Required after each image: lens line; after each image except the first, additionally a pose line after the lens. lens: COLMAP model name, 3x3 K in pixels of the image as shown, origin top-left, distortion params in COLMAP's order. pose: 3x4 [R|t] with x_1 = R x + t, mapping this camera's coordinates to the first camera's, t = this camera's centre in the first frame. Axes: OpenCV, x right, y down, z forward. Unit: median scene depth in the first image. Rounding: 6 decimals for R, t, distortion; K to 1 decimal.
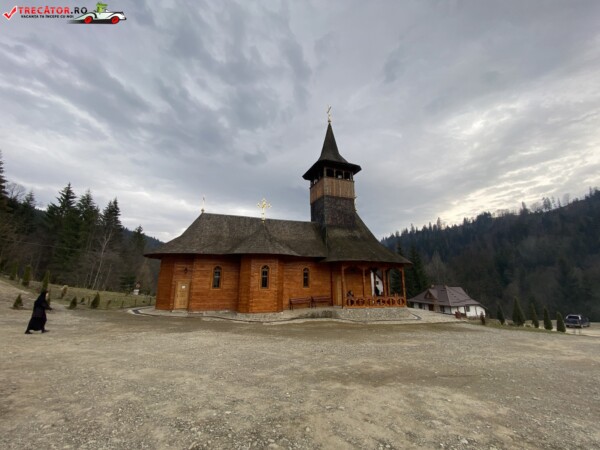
lens RADIAL K [[243.3, 0, 300.0], [0, 243.3, 225.0], [0, 0, 1]] dist [0.025728, -0.000211]
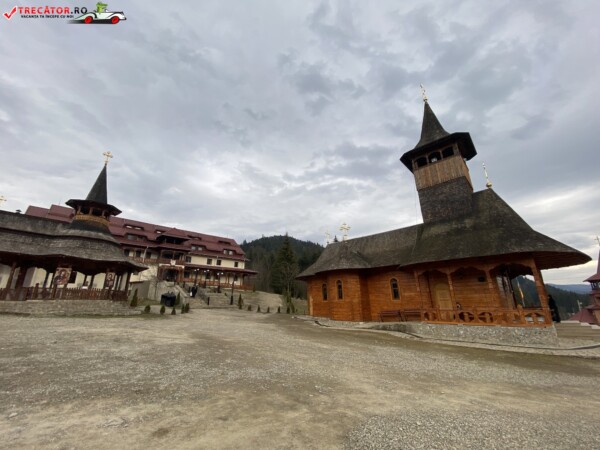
lens RADIAL K [[257.8, 0, 300.0], [0, 257.8, 225.0], [0, 0, 1]] dist [0.000691, -0.000071]
pose [[0.435113, -0.280658, -0.855516, 0.720457], [0.206814, 0.955925, -0.208413, 0.104412], [0.876302, -0.086249, 0.473979, 0.216596]]
